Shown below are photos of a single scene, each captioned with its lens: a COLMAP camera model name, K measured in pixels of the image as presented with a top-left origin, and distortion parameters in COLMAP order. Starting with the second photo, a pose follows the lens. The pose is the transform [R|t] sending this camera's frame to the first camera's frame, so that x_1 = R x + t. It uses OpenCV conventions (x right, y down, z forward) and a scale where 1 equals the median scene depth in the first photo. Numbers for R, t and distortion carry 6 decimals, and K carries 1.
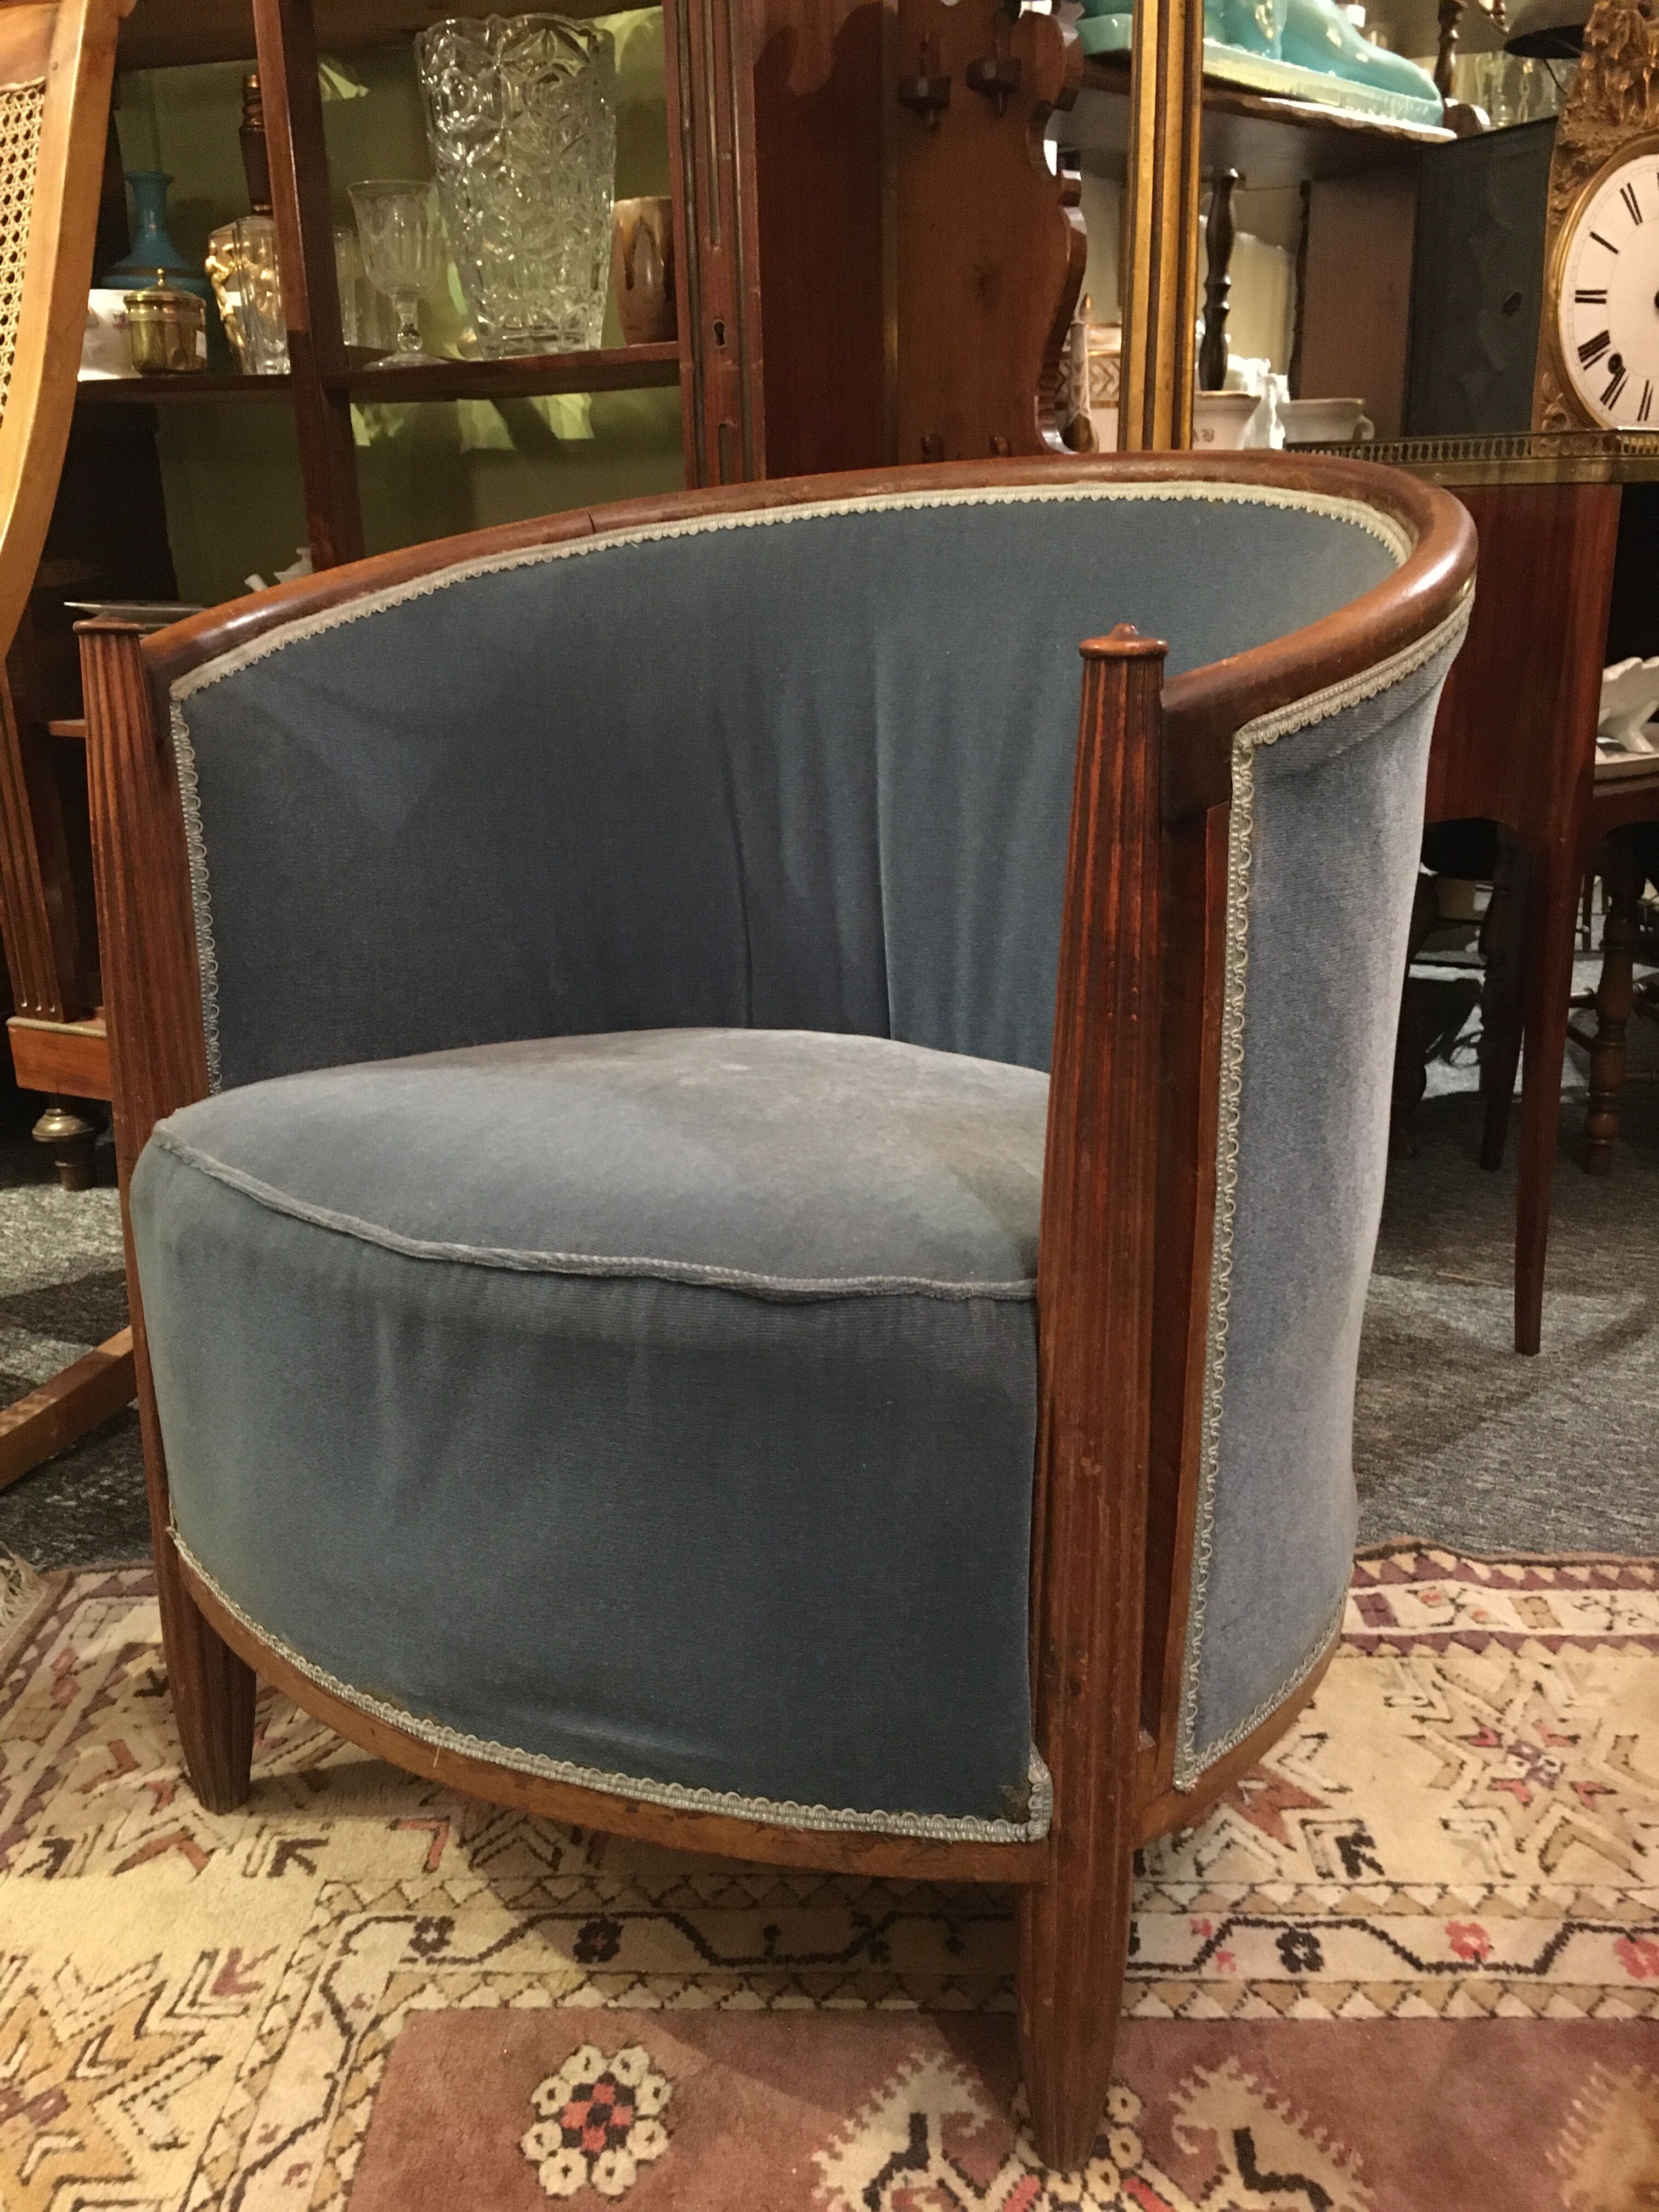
lens RADIAL K [[1895.4, 0, 819.4], [0, 1895.4, 1099.2], [0, 0, 1]] dist [0.071072, -0.114173]
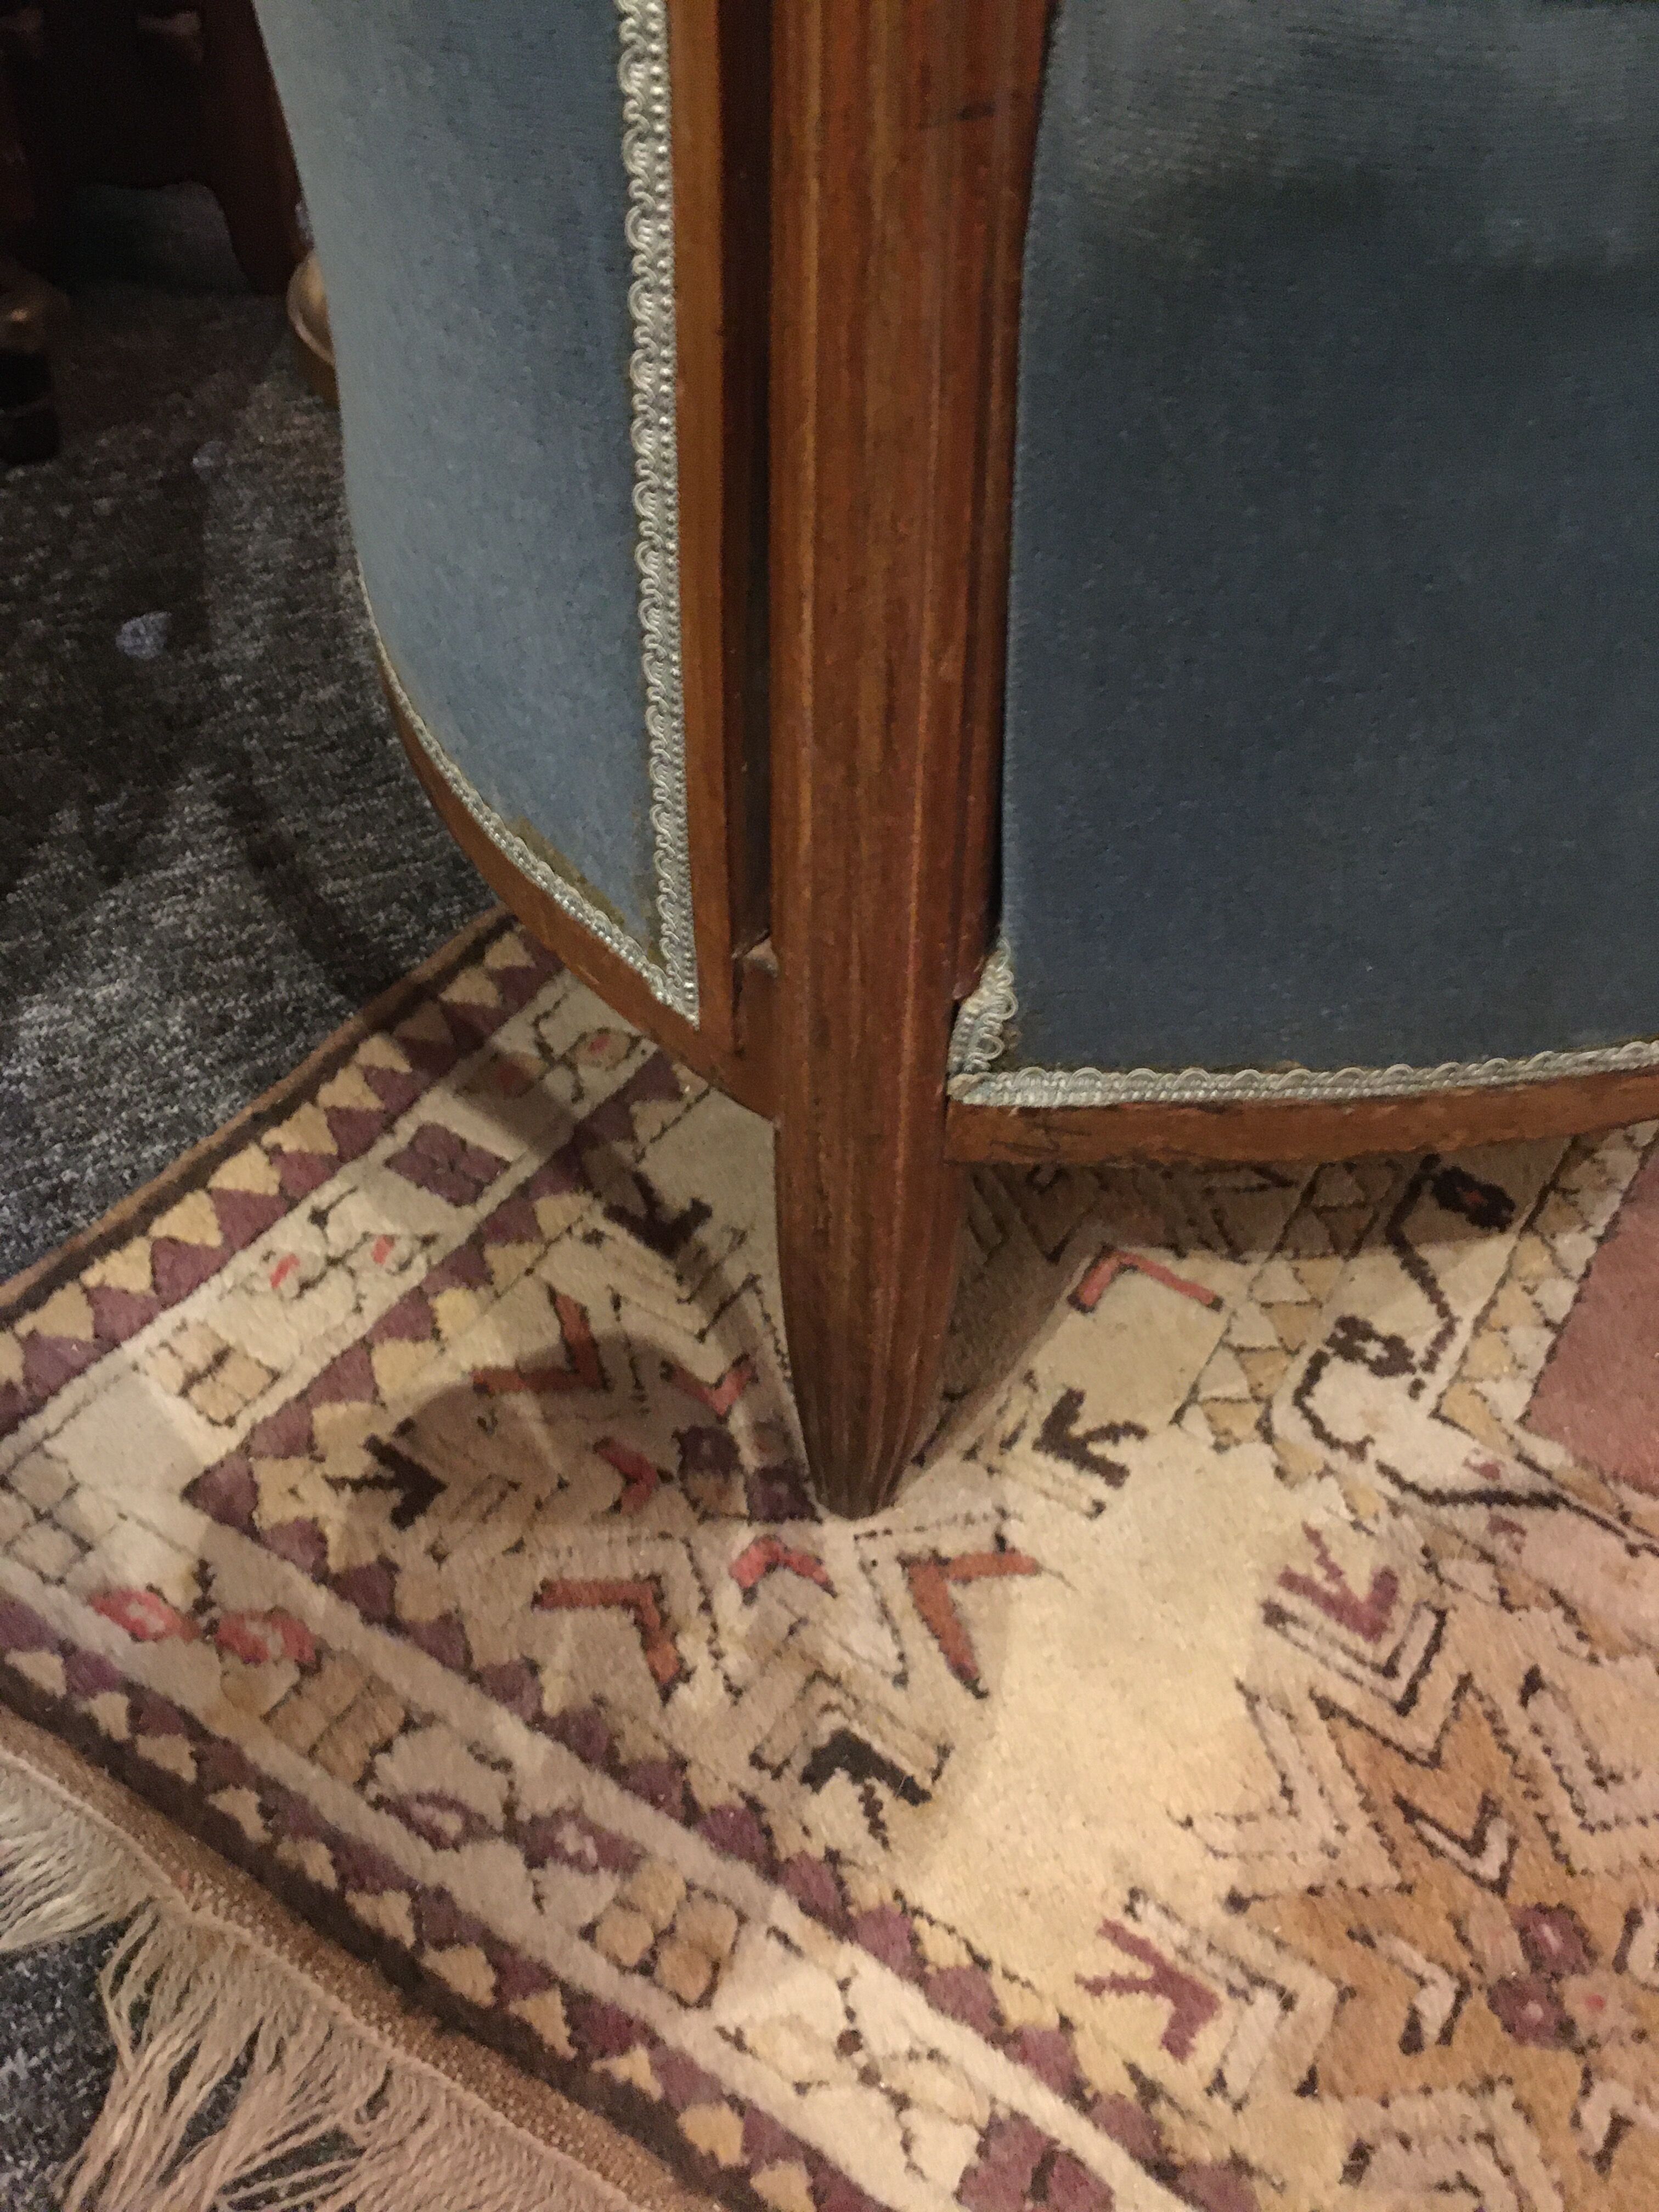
lens RADIAL K [[1895.4, 0, 840.5], [0, 1895.4, 1098.3], [0, 0, 1]] dist [0.071072, -0.114173]
pose [[0.504299, -0.550161, 0.665586, -0.658408], [0.157668, 0.816481, 0.555427, -0.014150], [-0.849013, -0.175160, 0.498494, 0.831534]]
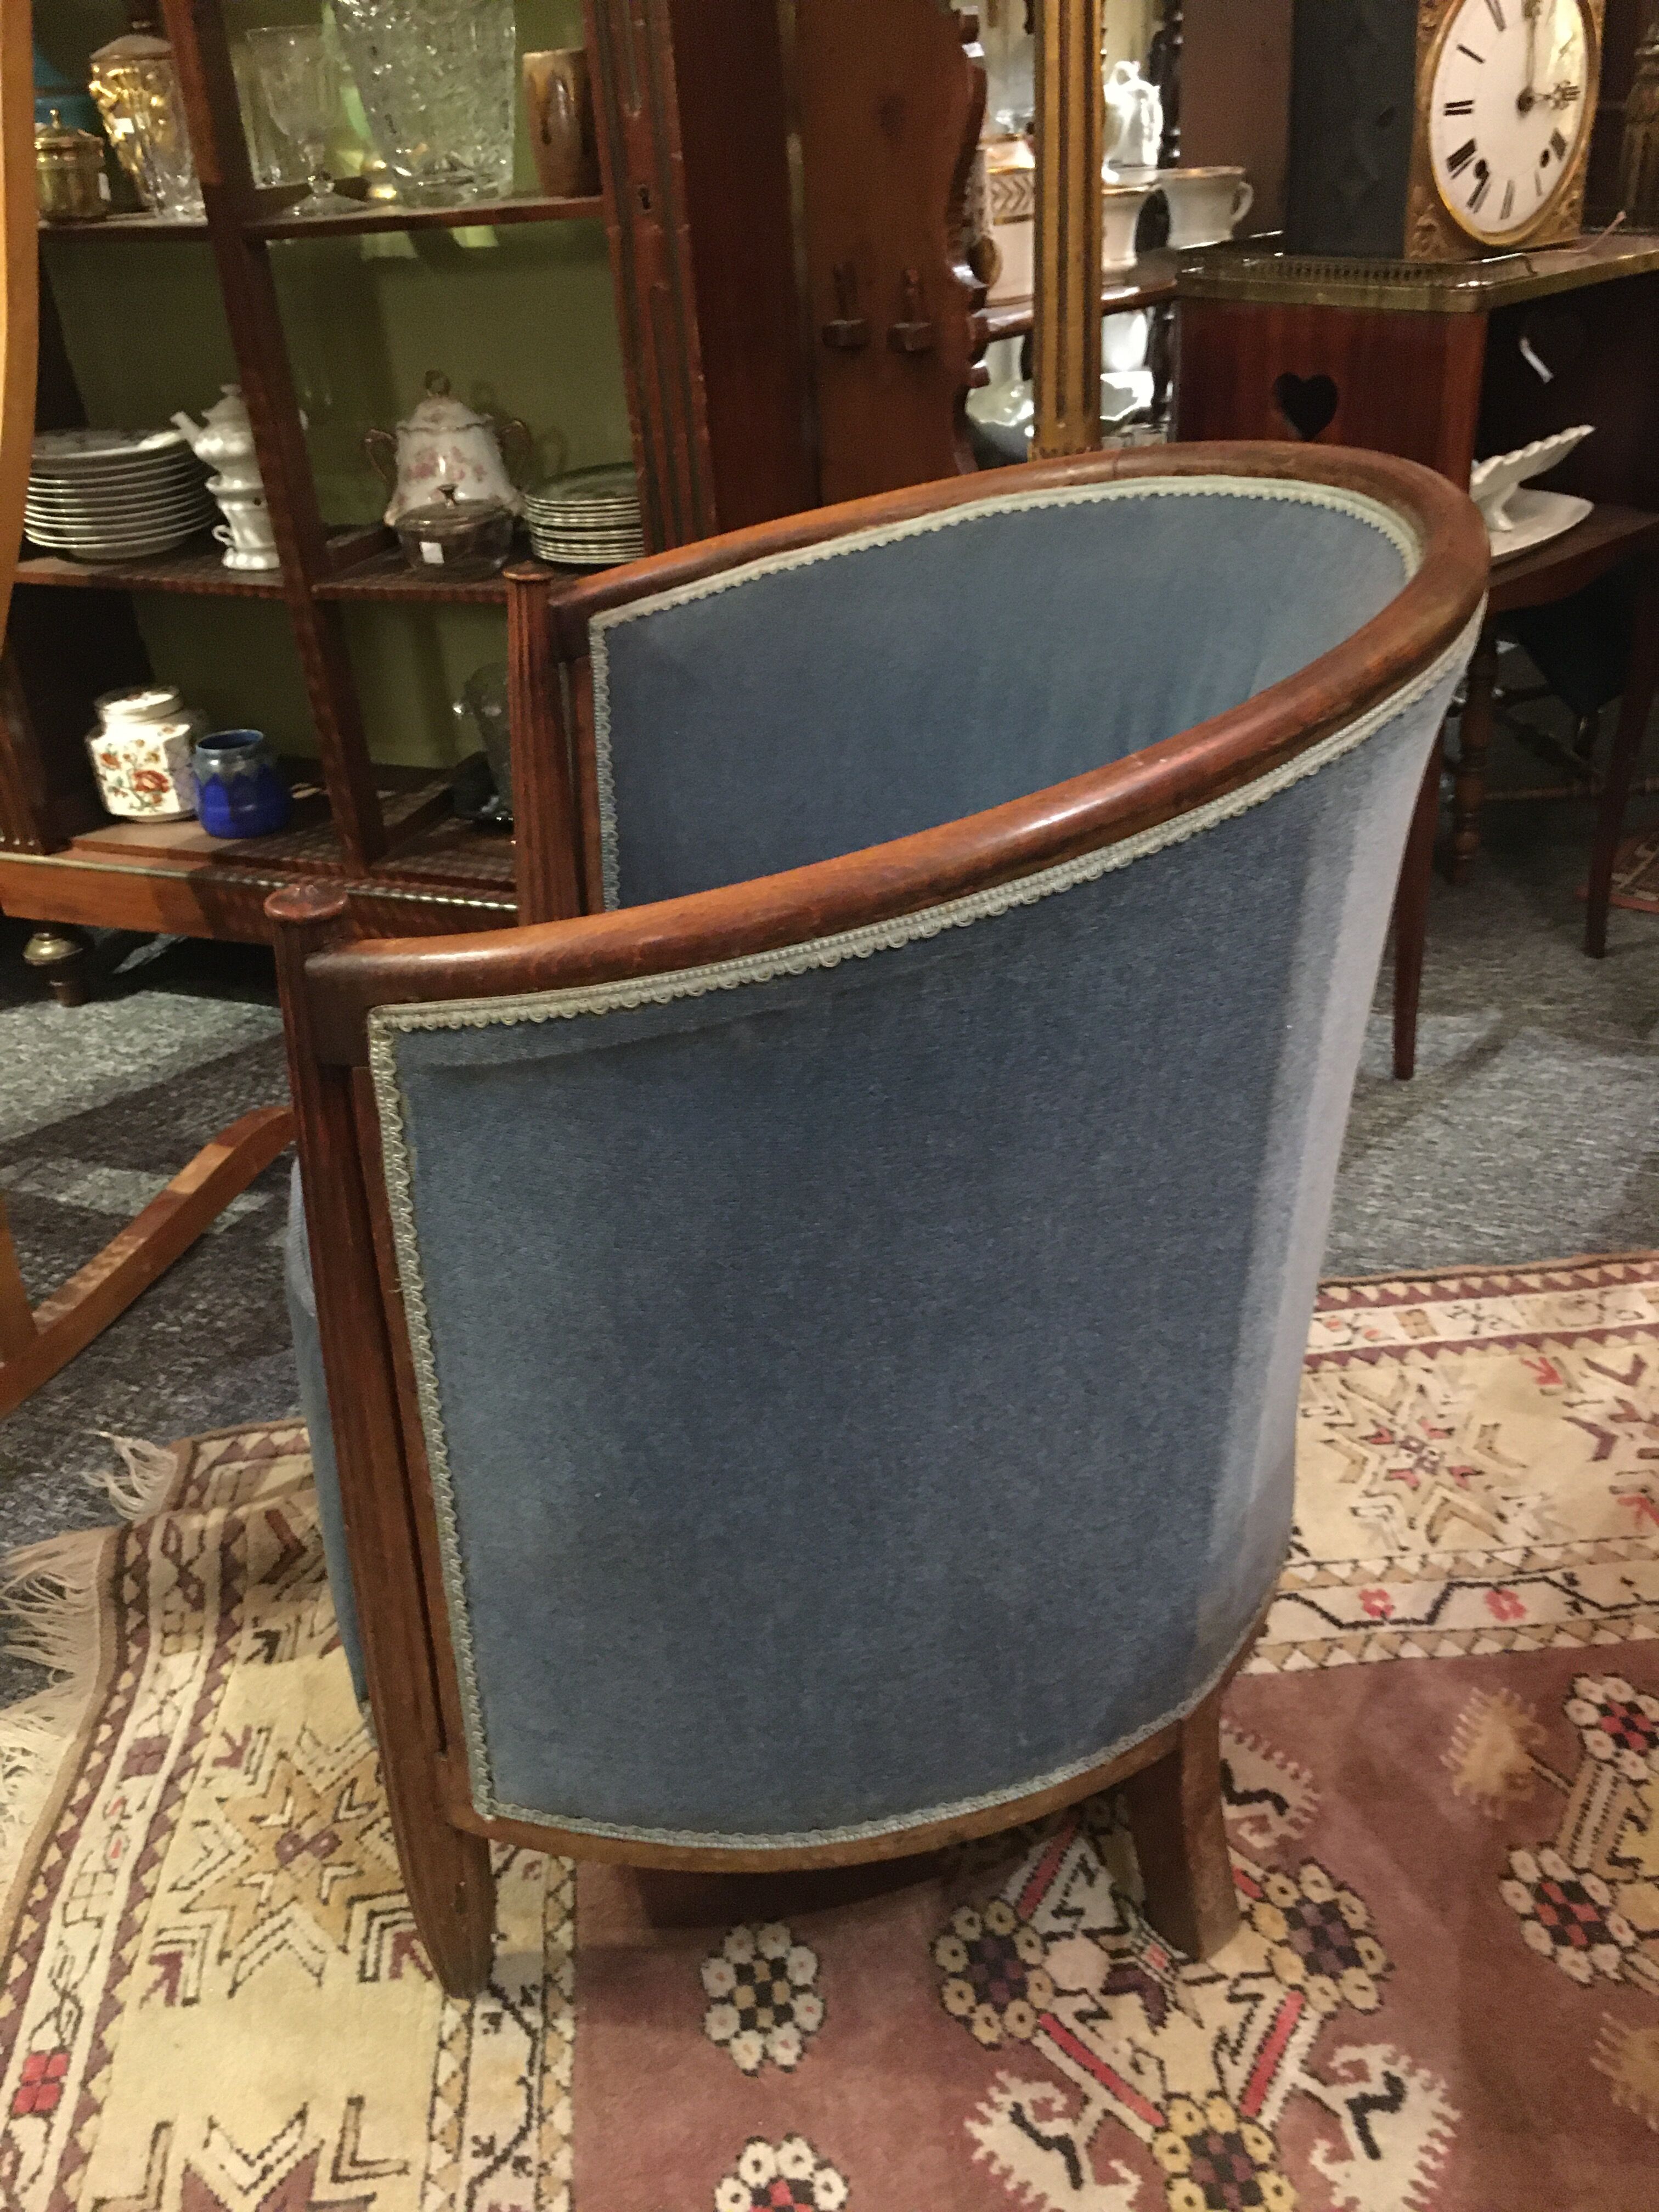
lens RADIAL K [[1895.4, 0, 827.1], [0, 1895.4, 1101.5], [0, 0, 1]] dist [0.071072, -0.114173]
pose [[0.994427, -0.083559, 0.064290, -0.090973], [0.068793, 0.976358, 0.204922, -0.188837], [-0.079893, -0.199357, 0.976665, -0.182356]]
